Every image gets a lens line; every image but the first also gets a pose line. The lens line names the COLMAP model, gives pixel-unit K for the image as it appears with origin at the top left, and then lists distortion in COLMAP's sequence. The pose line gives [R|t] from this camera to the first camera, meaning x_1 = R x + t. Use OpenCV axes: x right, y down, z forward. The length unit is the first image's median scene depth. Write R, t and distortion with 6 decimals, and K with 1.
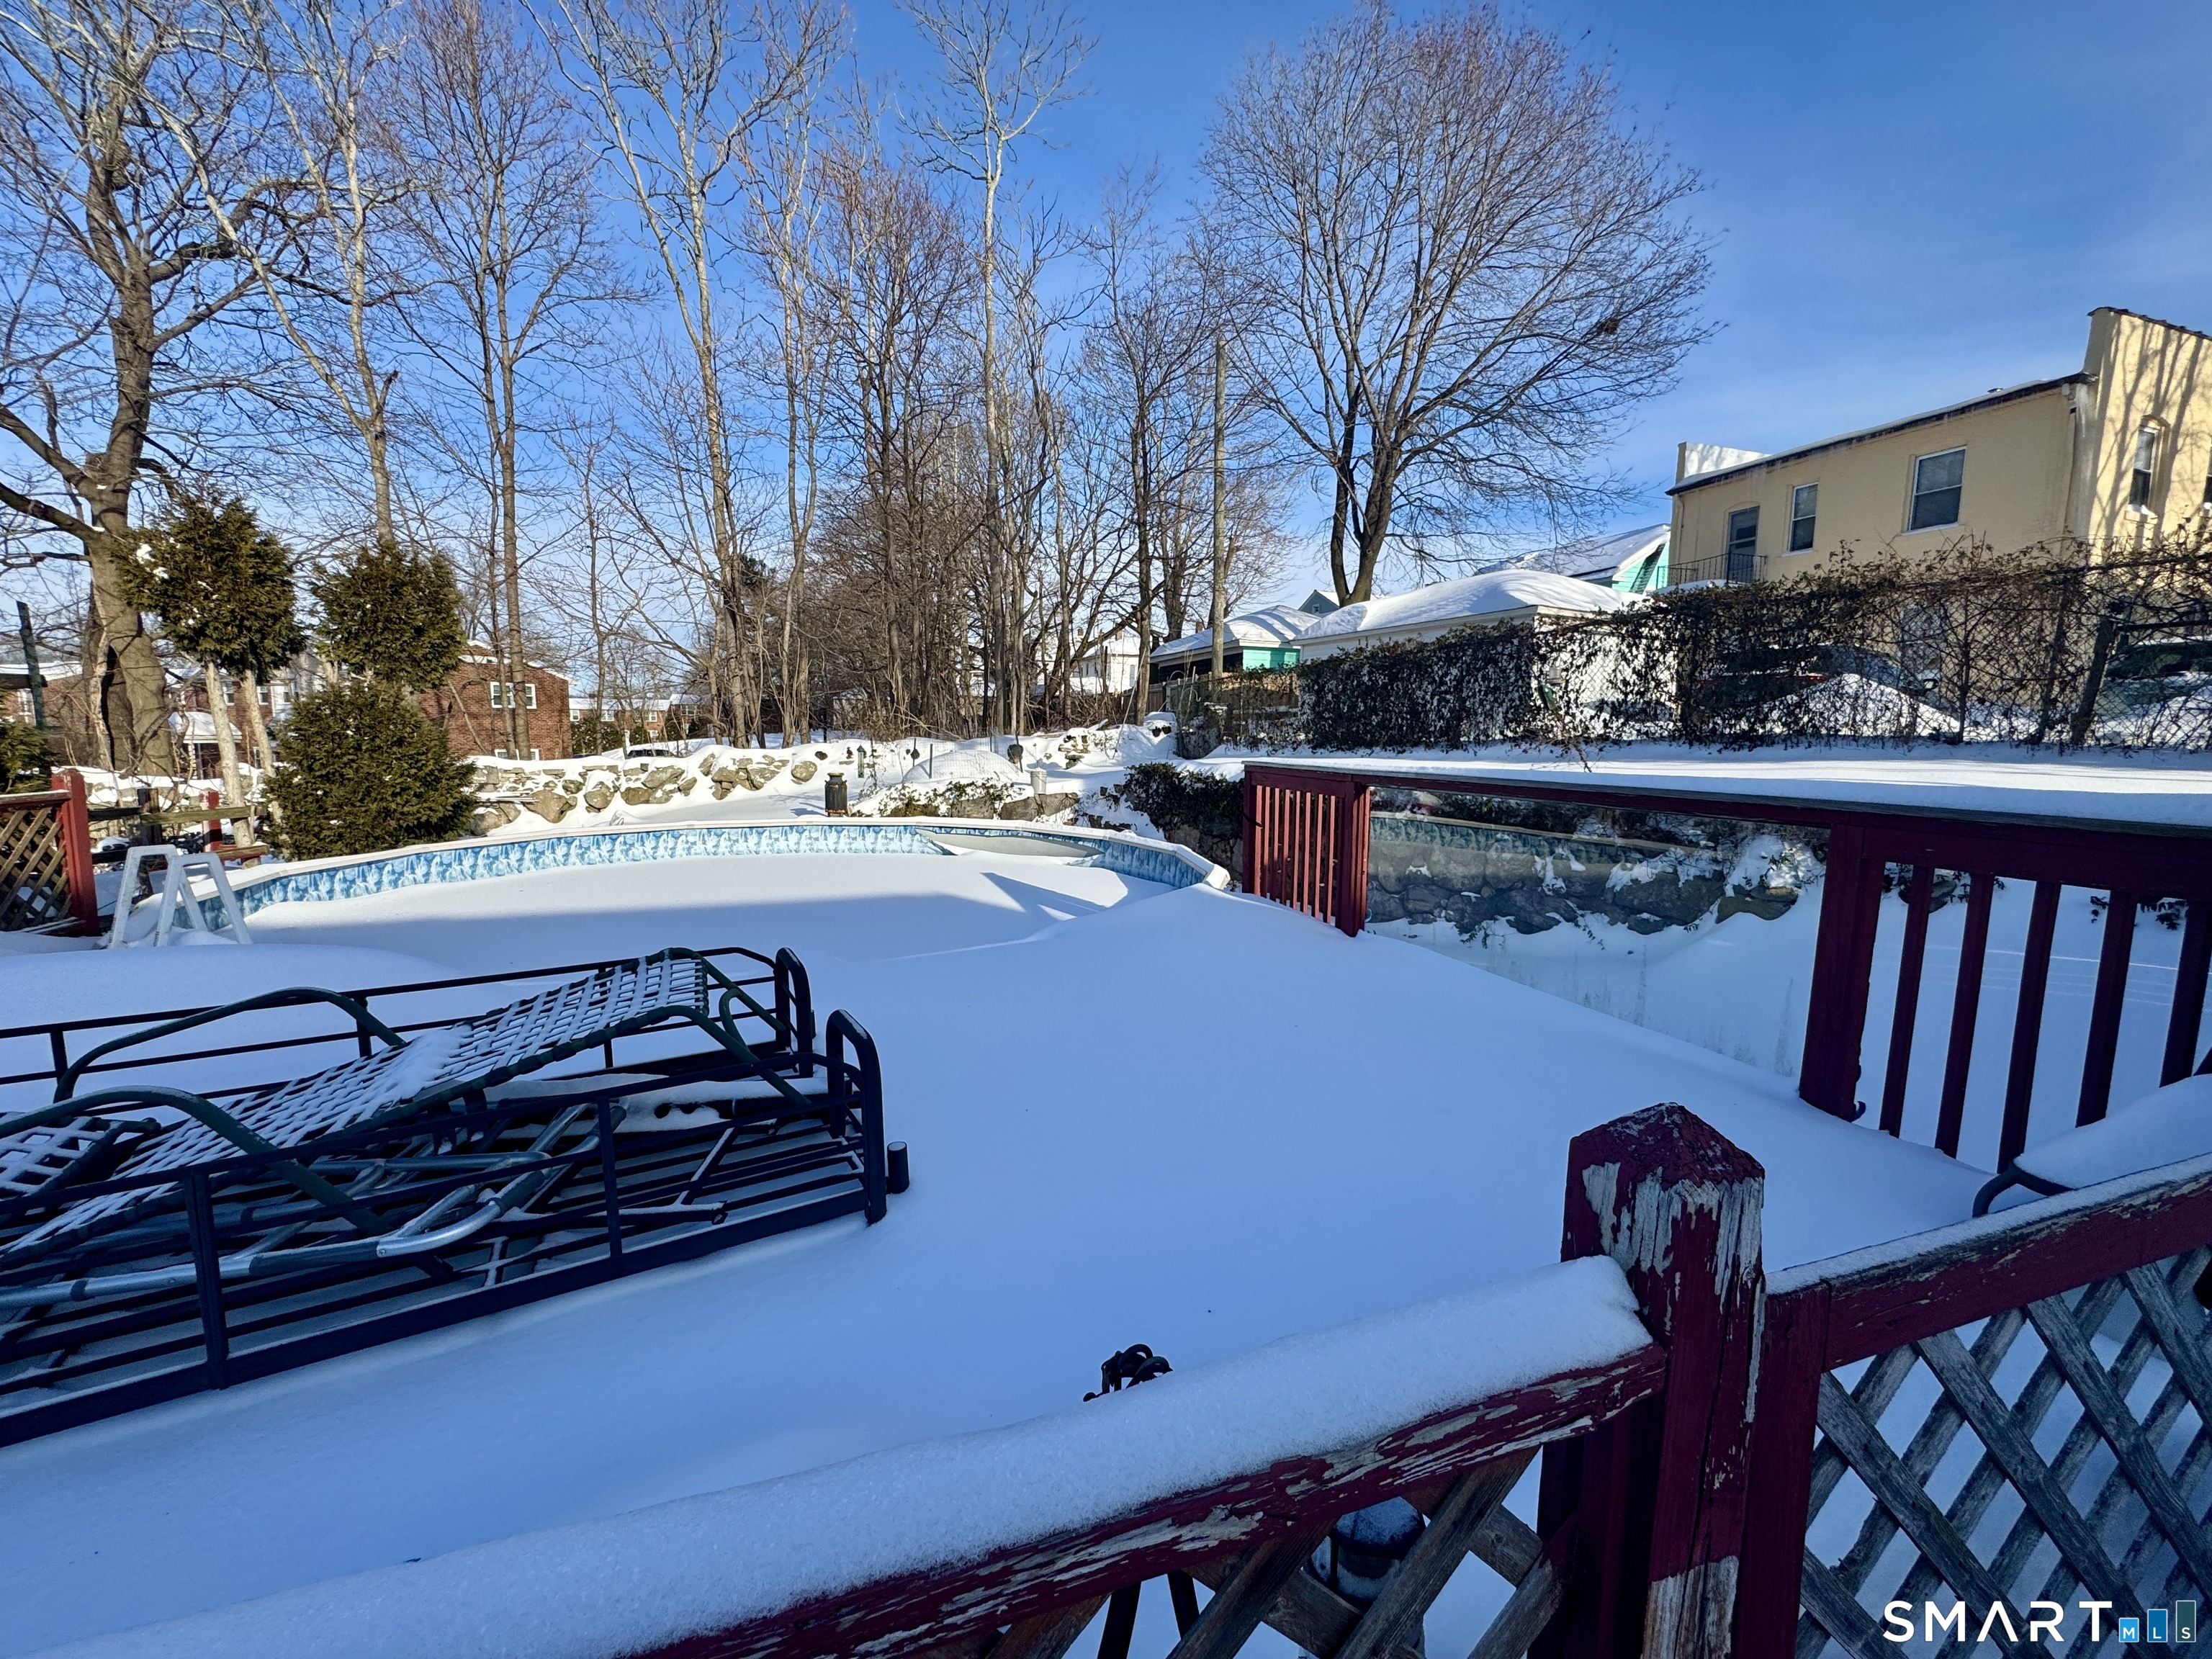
lens RADIAL K [[881.6, 0, 1106.0], [0, 881.6, 829.5], [0, 0, 1]] dist [-0.002079, -0.000514]
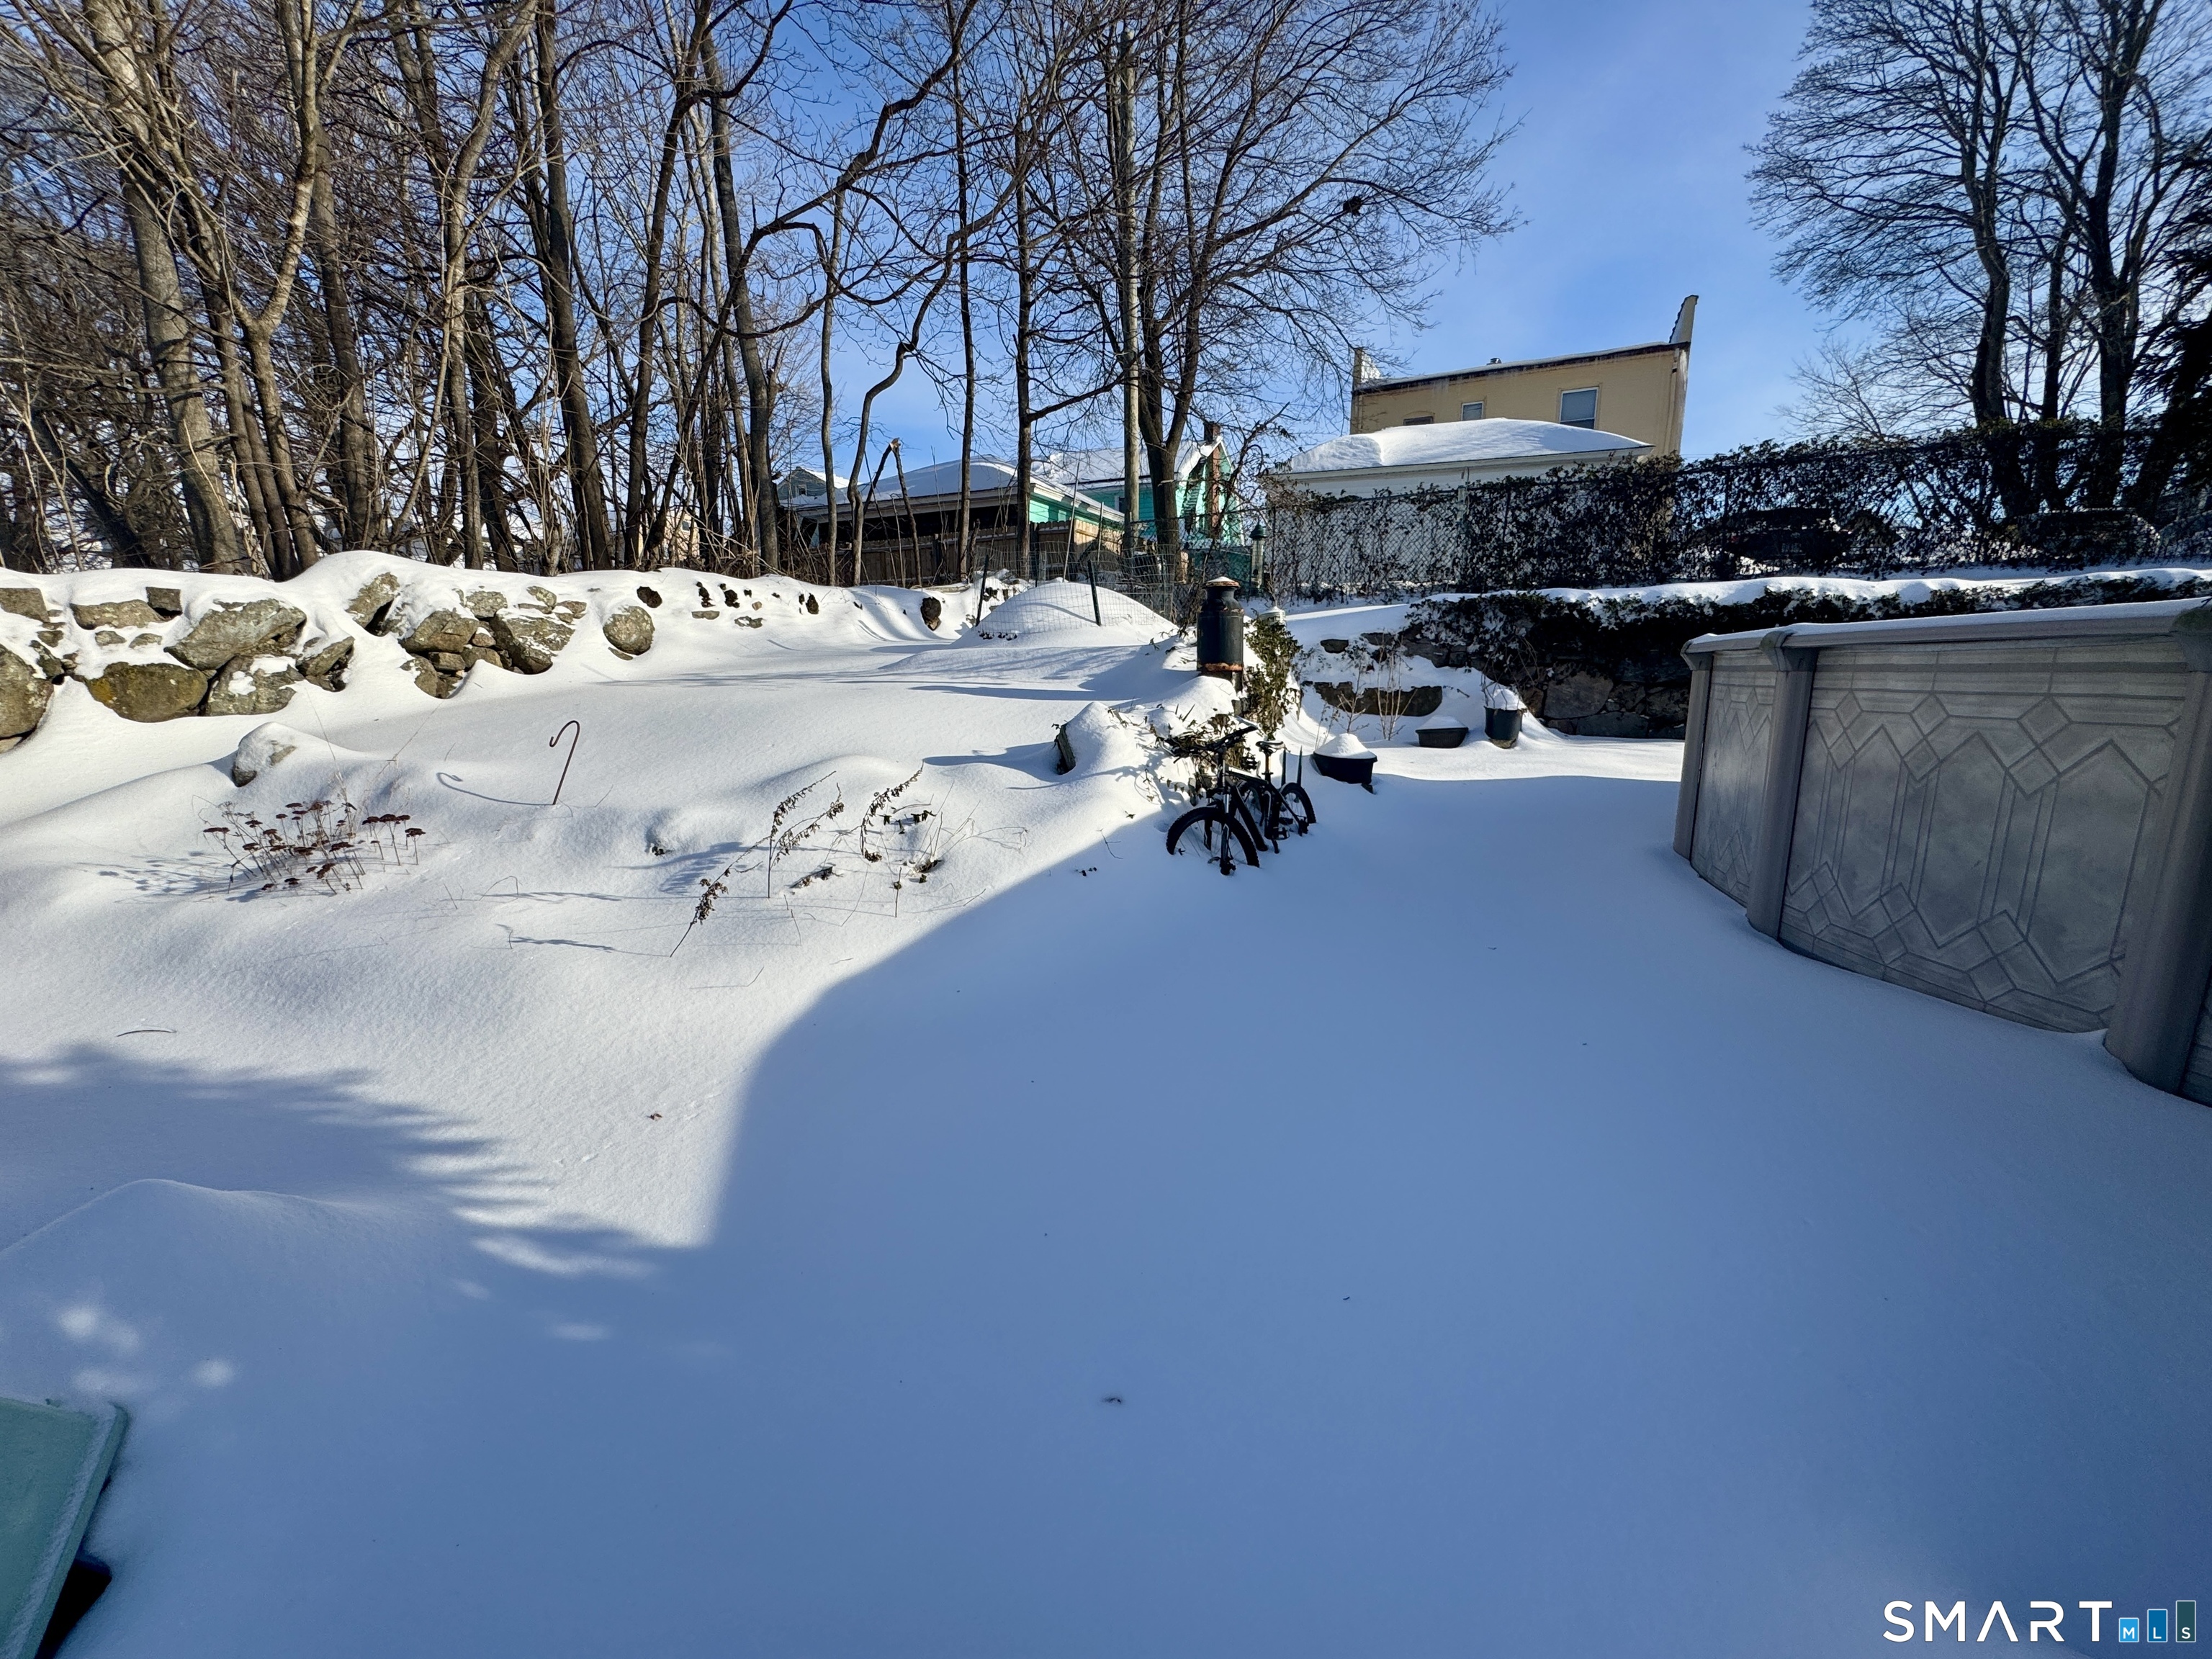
lens RADIAL K [[881.6, 0, 1106.0], [0, 881.6, 829.5], [0, 0, 1]] dist [-0.002079, -0.000514]
pose [[0.717639, -0.138425, 0.682519, -0.501487], [0.086016, 0.990161, 0.110377, 0.004903], [-0.691083, -0.020503, 0.722485, 0.528479]]
